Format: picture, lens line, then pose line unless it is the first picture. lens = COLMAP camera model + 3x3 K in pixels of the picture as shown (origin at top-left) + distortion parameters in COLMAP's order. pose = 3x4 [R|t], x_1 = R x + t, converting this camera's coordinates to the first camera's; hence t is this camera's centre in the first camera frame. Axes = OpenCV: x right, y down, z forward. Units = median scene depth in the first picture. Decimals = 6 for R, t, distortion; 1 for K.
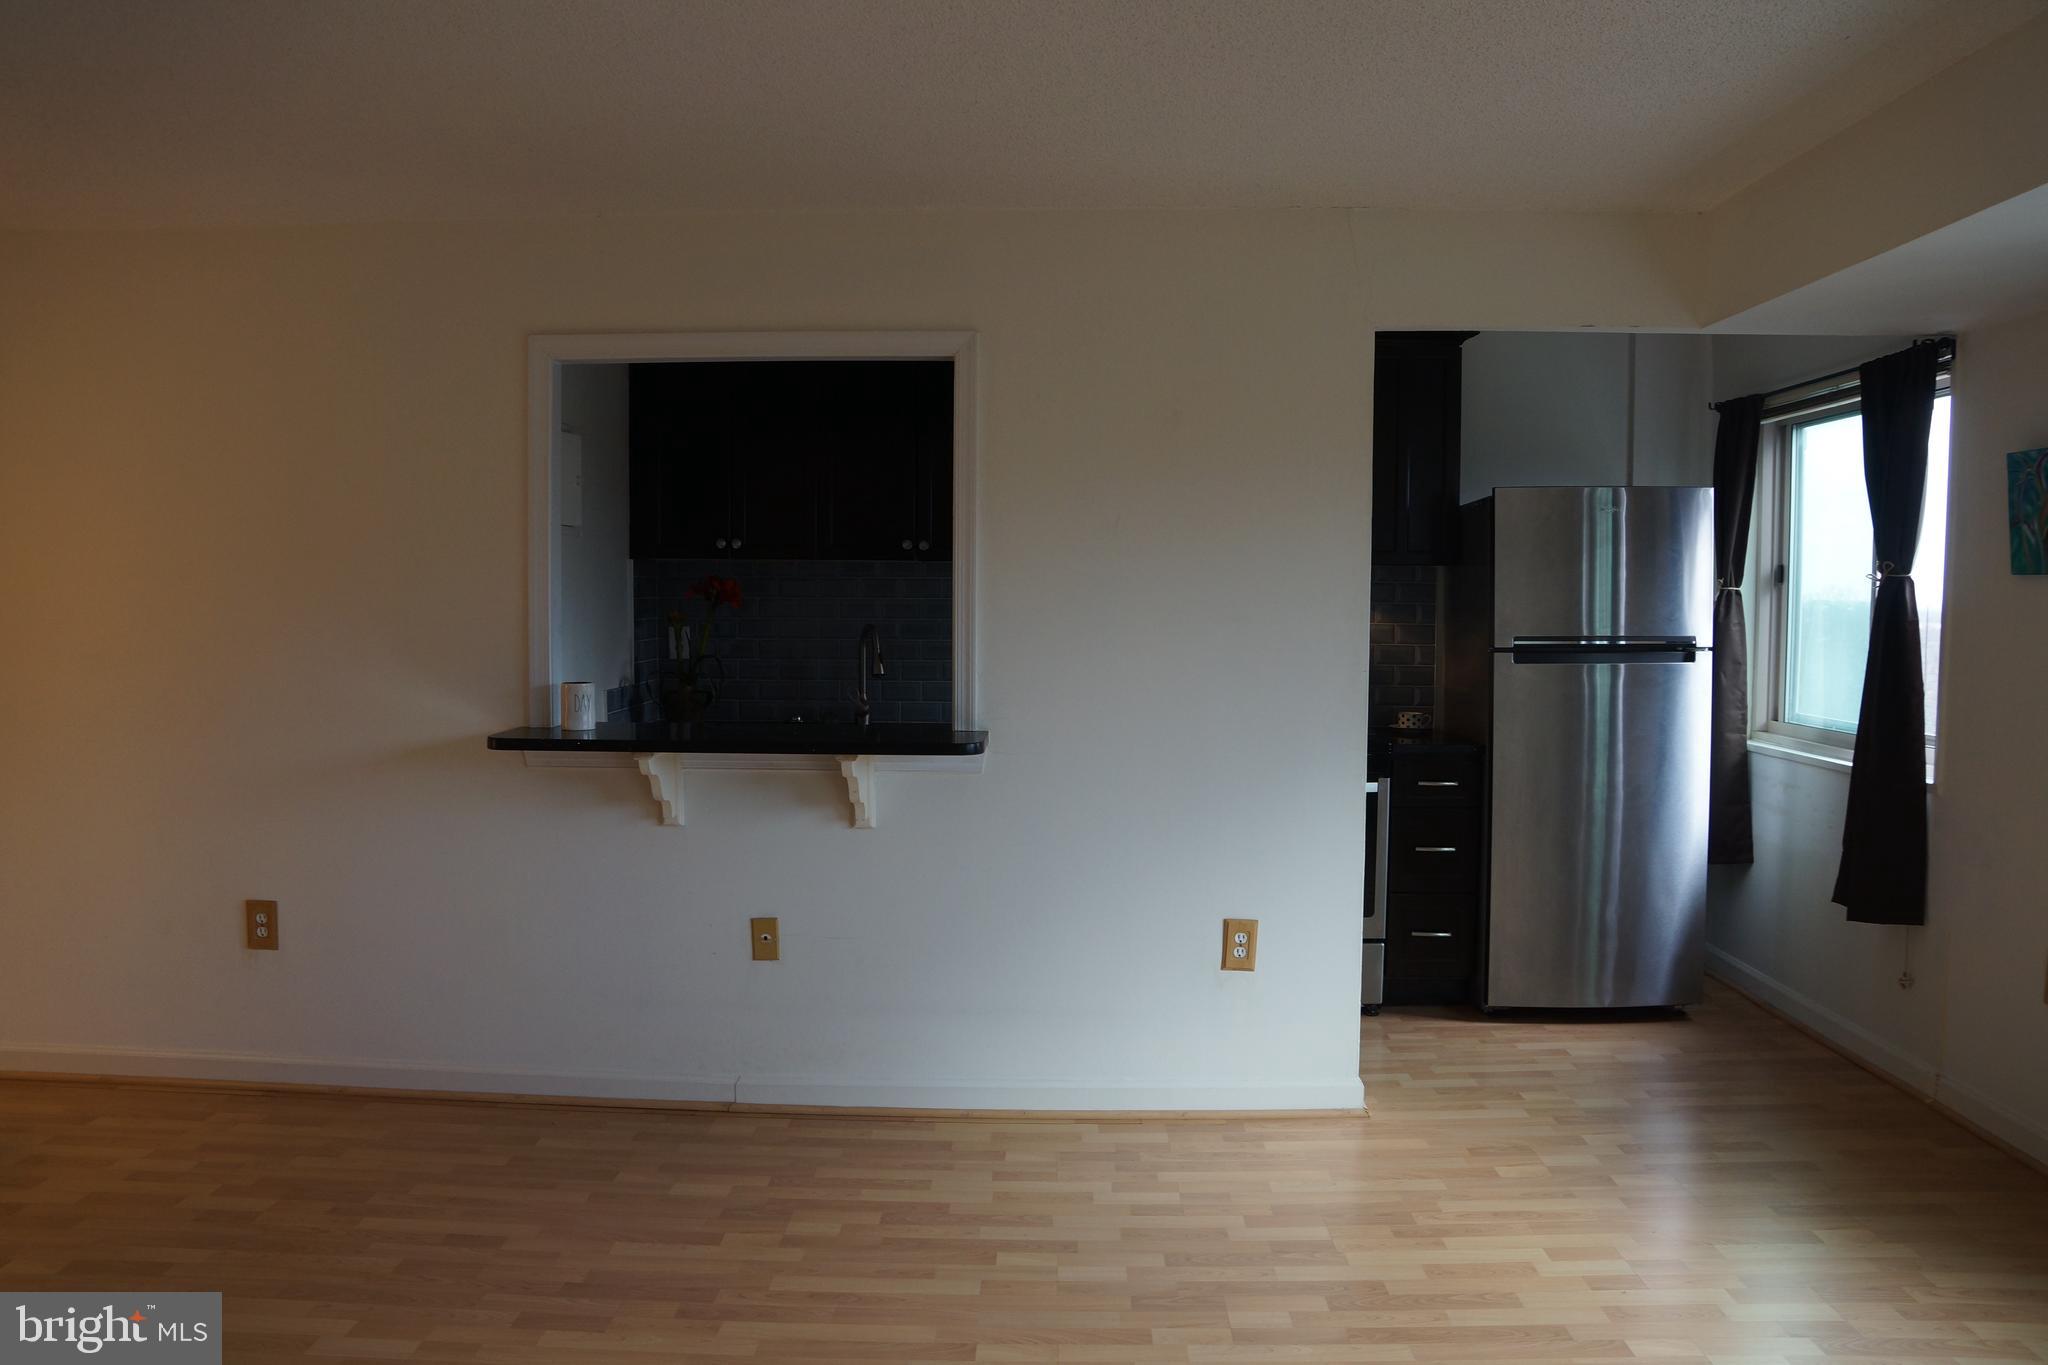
lens RADIAL K [[1434.6, 0, 1019.1], [0, 1434.6, 689.4], [0, 0, 1]] dist [-0.161401, 0.120049]
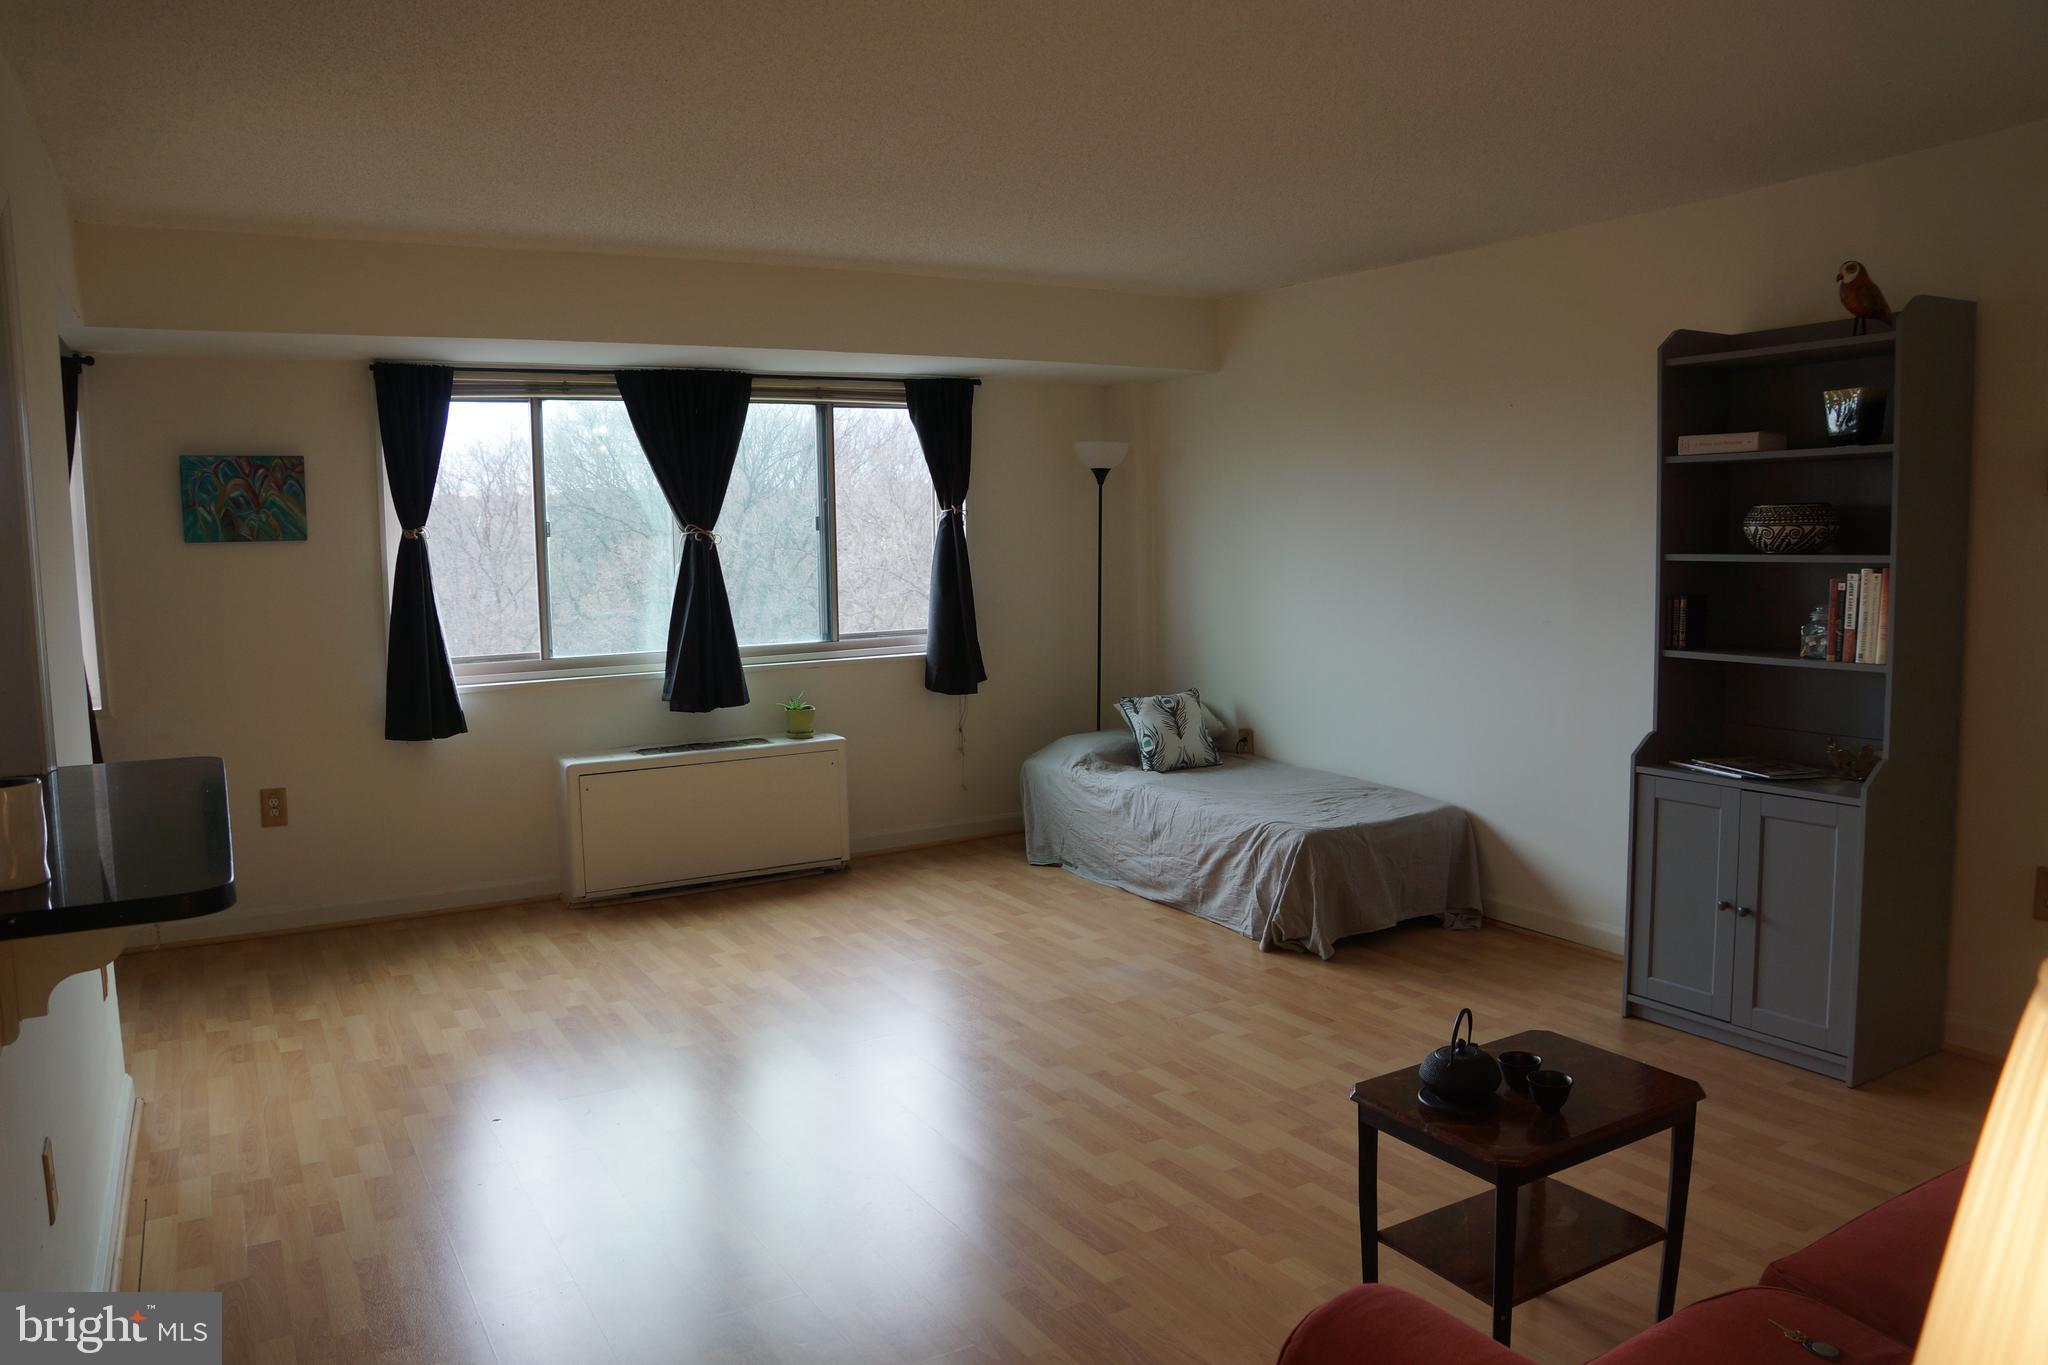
lens RADIAL K [[1434.6, 0, 1019.1], [0, 1434.6, 689.4], [0, 0, 1]] dist [-0.161401, 0.120049]
pose [[-0.535273, -0.086988, 0.840188, -0.816474], [0.071807, 0.986396, 0.147873, -0.072435], [-0.841621, 0.139484, -0.521745, 0.907883]]
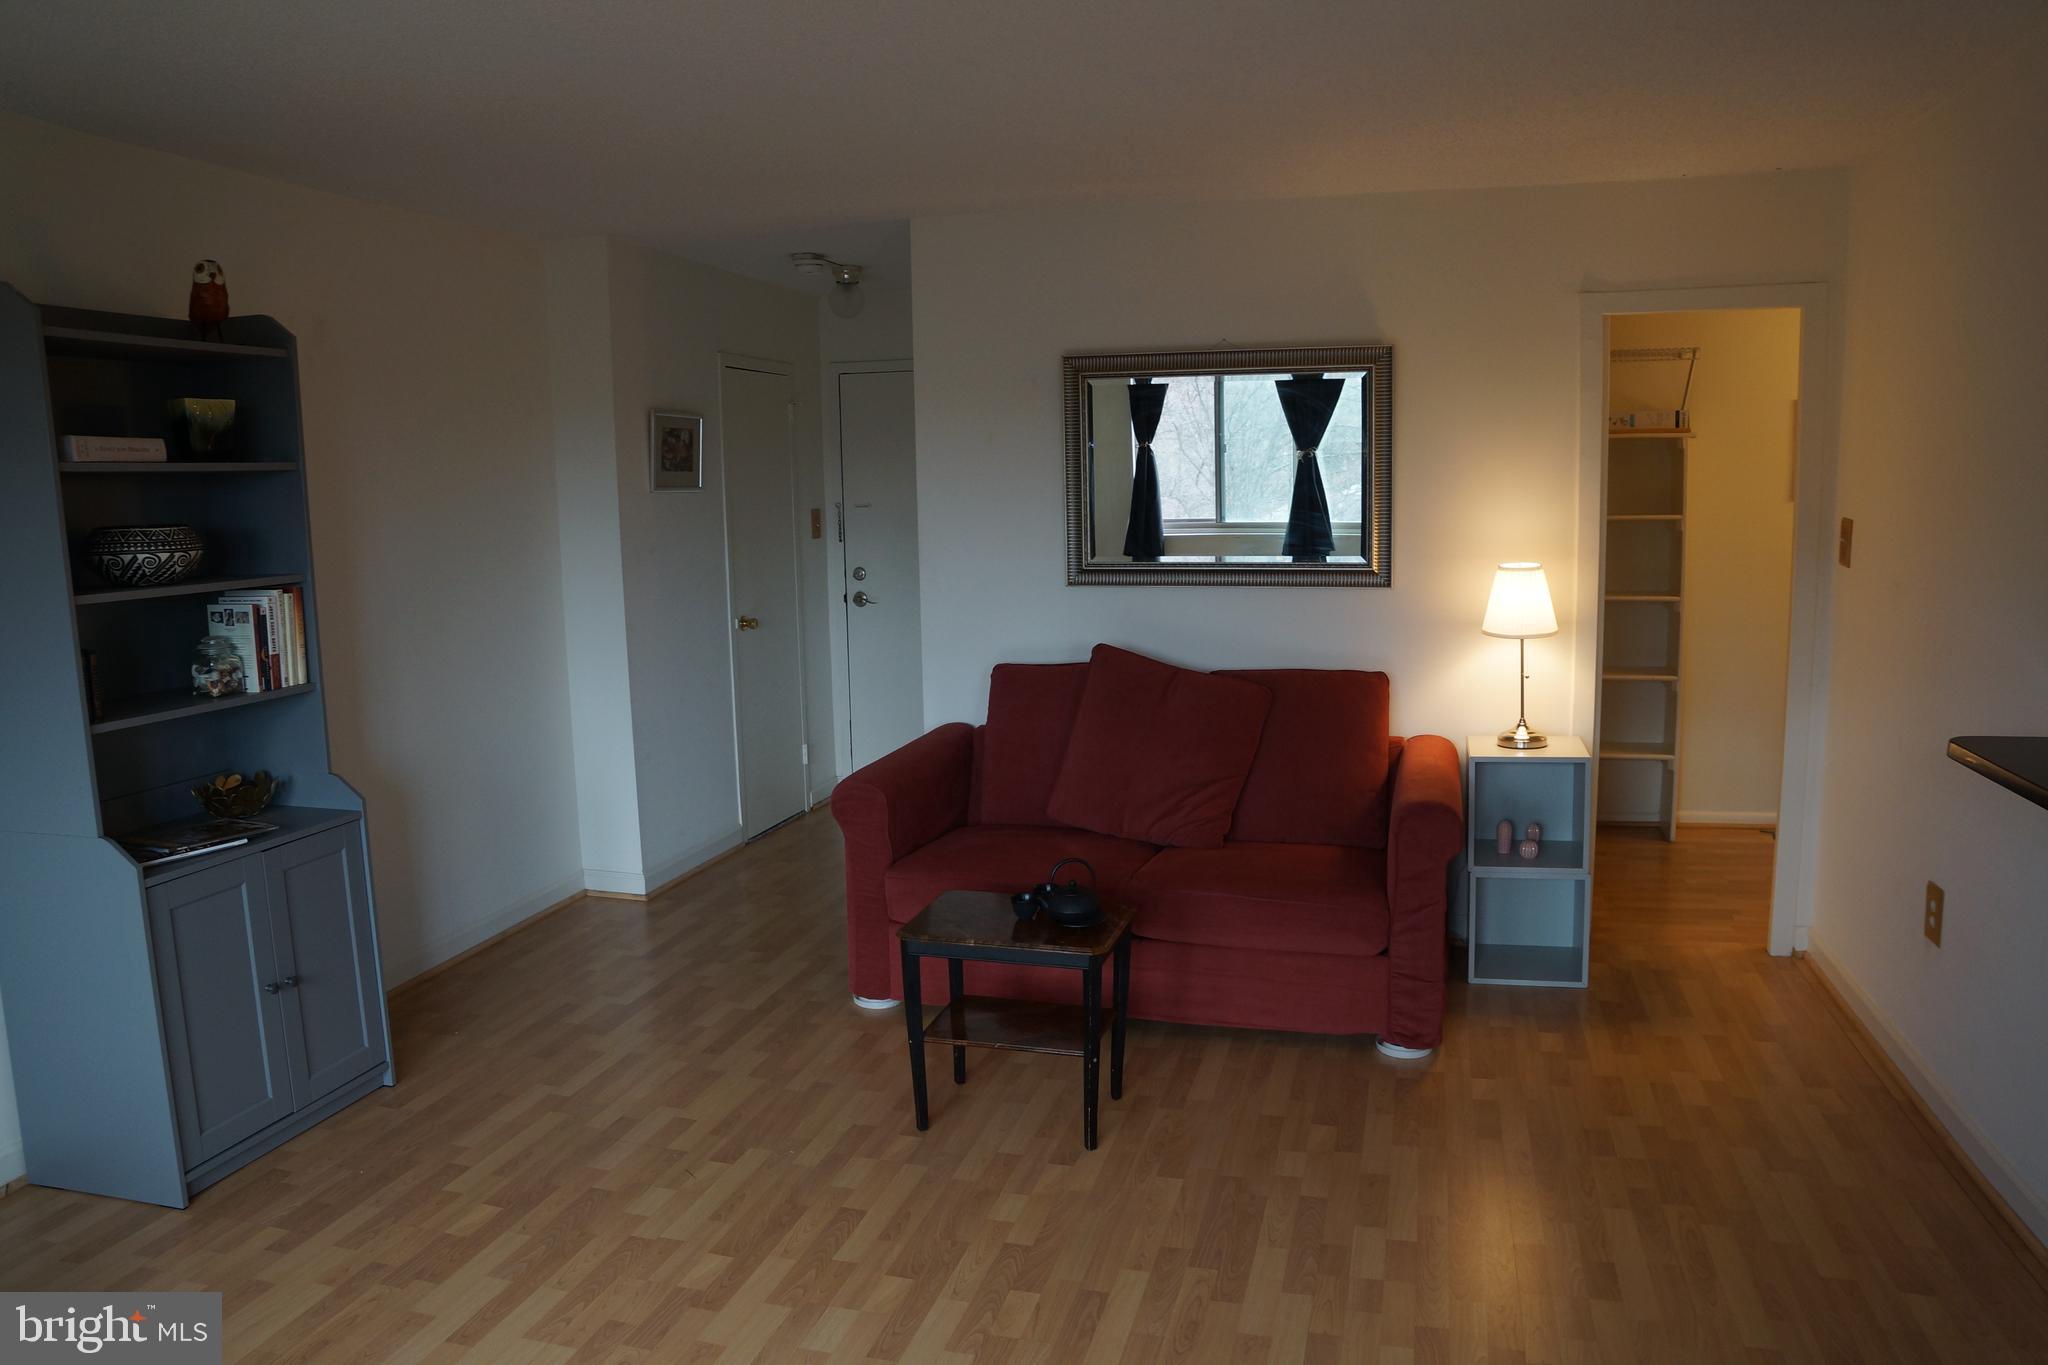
lens RADIAL K [[1434.6, 0, 1019.1], [0, 1434.6, 689.4], [0, 0, 1]] dist [-0.161401, 0.120049]
pose [[-0.246550, 0.136936, -0.959407, 0.372679], [-0.042378, 0.987497, 0.151835, -0.068360], [0.968203, 0.078093, -0.237665, 0.630388]]
